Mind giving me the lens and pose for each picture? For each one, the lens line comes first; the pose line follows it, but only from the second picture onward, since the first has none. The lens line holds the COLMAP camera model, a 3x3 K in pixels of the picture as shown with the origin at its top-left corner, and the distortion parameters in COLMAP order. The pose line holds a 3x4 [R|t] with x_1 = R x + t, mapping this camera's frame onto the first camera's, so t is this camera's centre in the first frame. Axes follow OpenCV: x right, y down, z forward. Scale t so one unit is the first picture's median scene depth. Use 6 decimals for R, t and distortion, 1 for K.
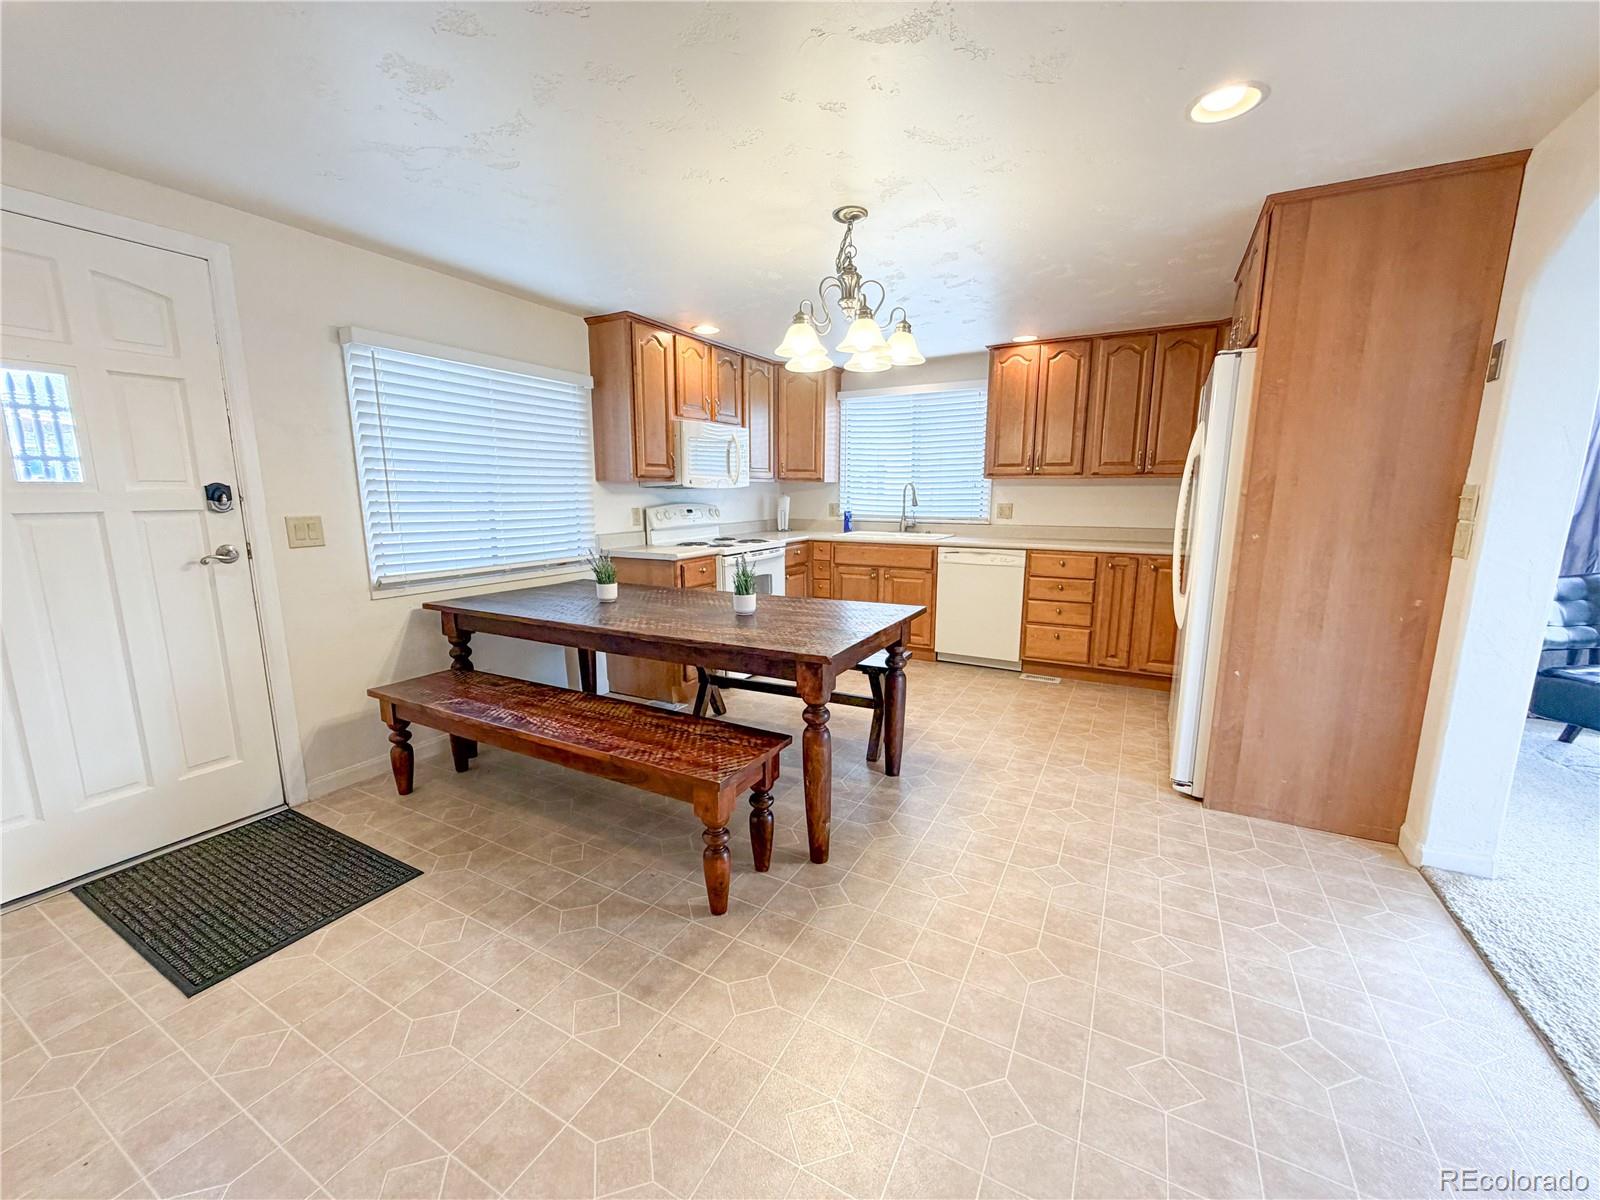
lens RADIAL K [[629.6, 0, 798.7], [0, 629.6, 607.6], [0, 0, 1]] dist [-0.010381, -0.000154]
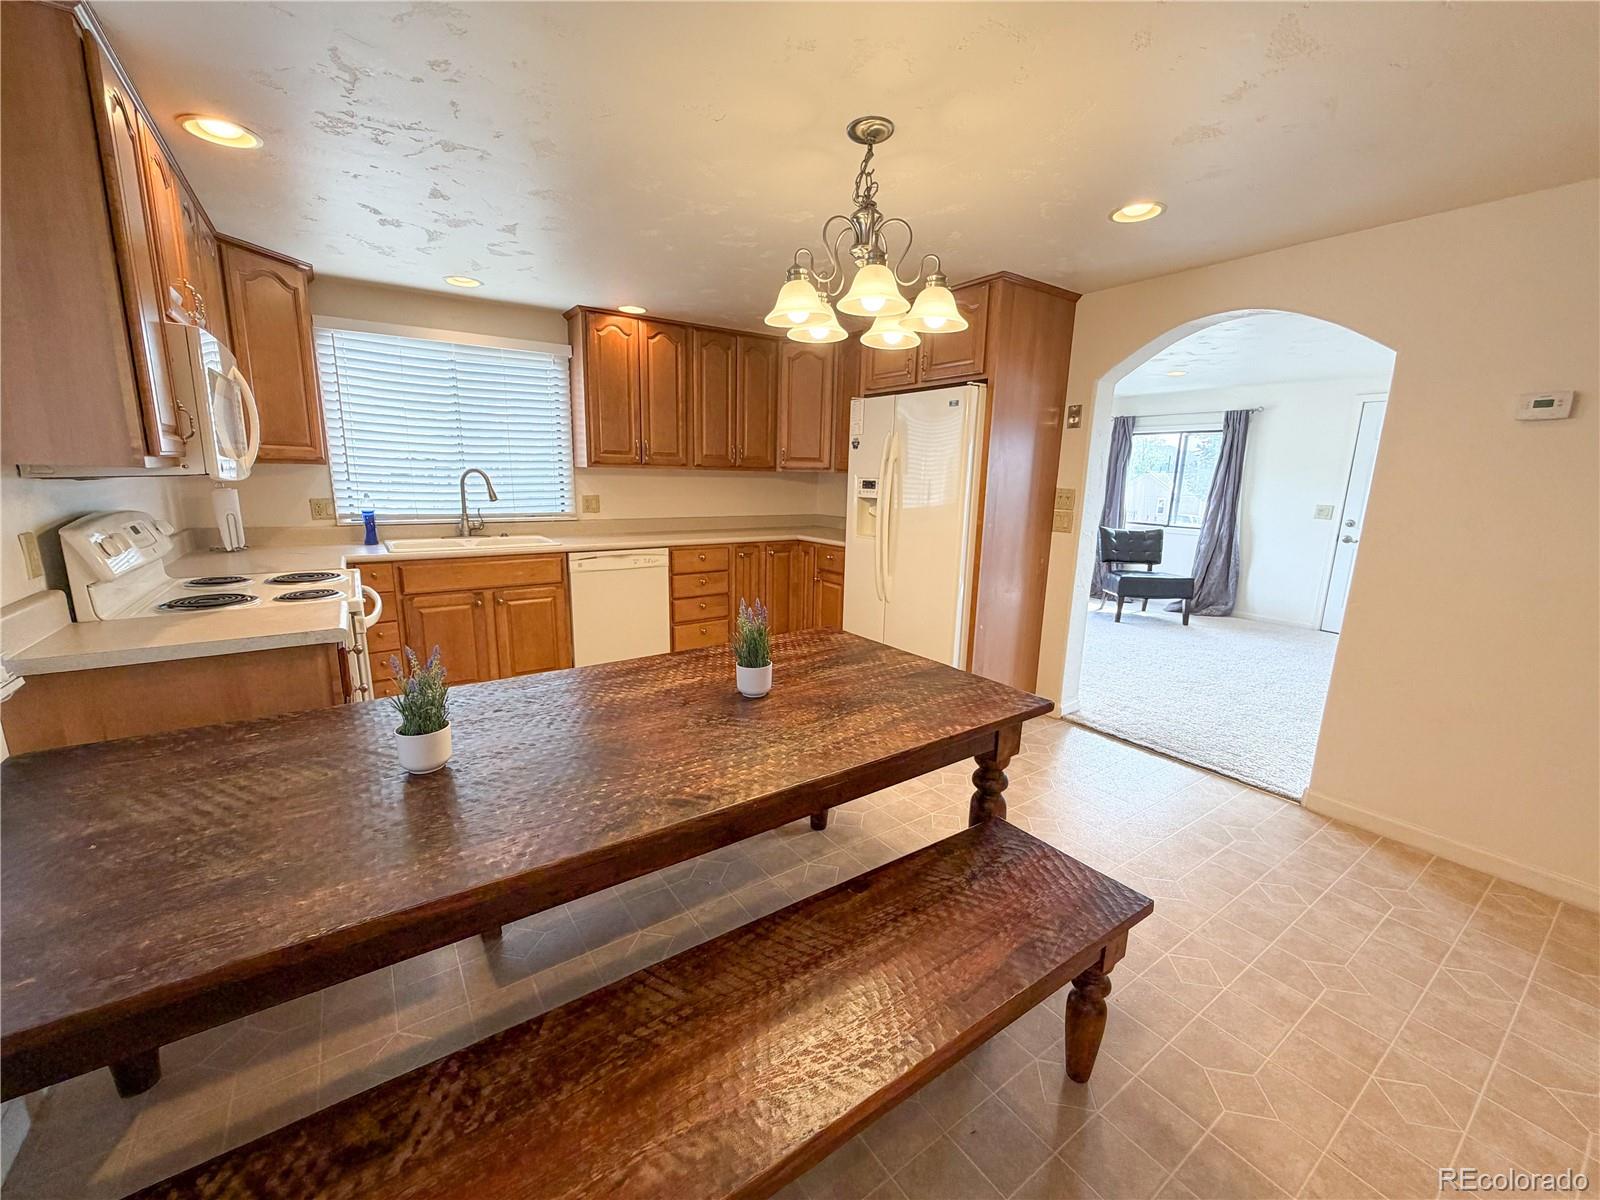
lens RADIAL K [[637.3, 0, 796.2], [0, 637.3, 601.2], [0, 0, 1]] dist [-0.000192, -0.000045]
pose [[0.453891, -0.165042, 0.875639, -0.394405], [0.142196, 0.983519, 0.111668, -0.094836], [-0.879638, 0.073828, 0.469879, 0.416157]]
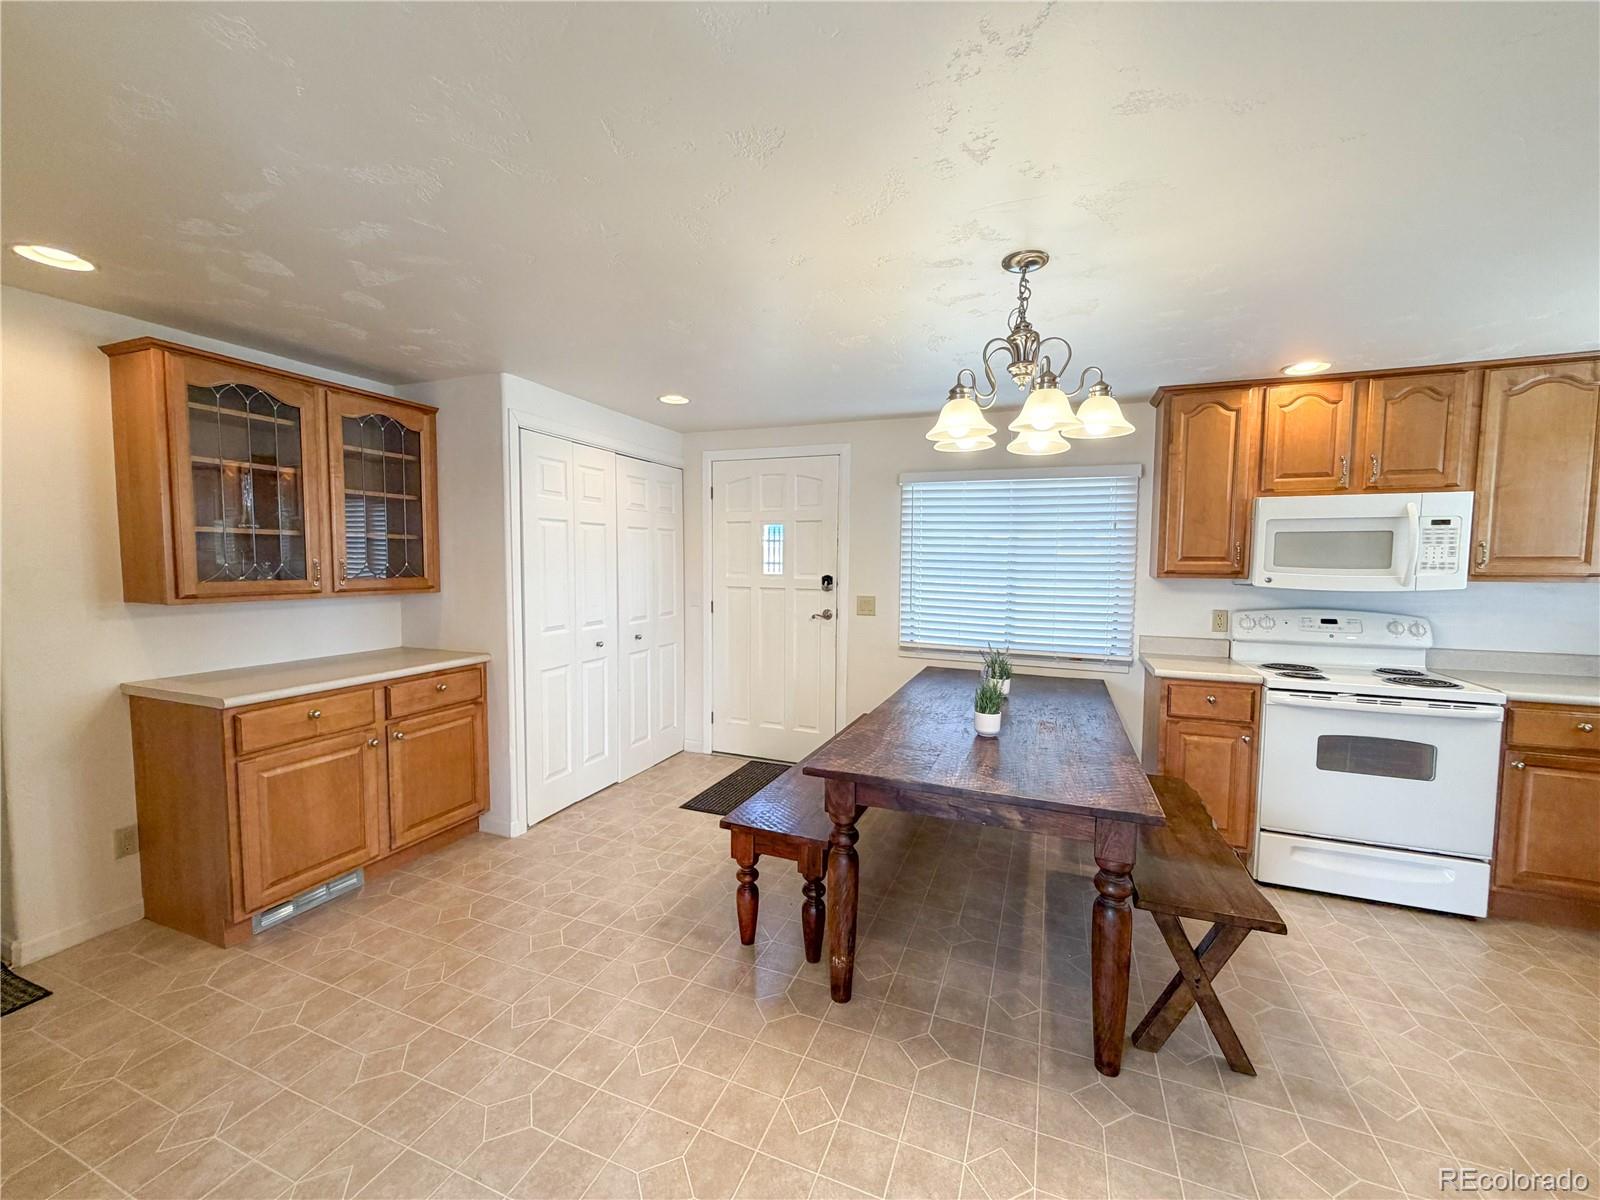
lens RADIAL K [[638.2, 0, 795.9], [0, 638.2, 601.9], [0, 0, 1]] dist [0.001325, 0.000003]
pose [[0.116082, 0.065079, -0.991105, 0.481682], [-0.193349, 0.980243, 0.041720, -0.099857], [0.974239, 0.186786, 0.126372, 0.378585]]
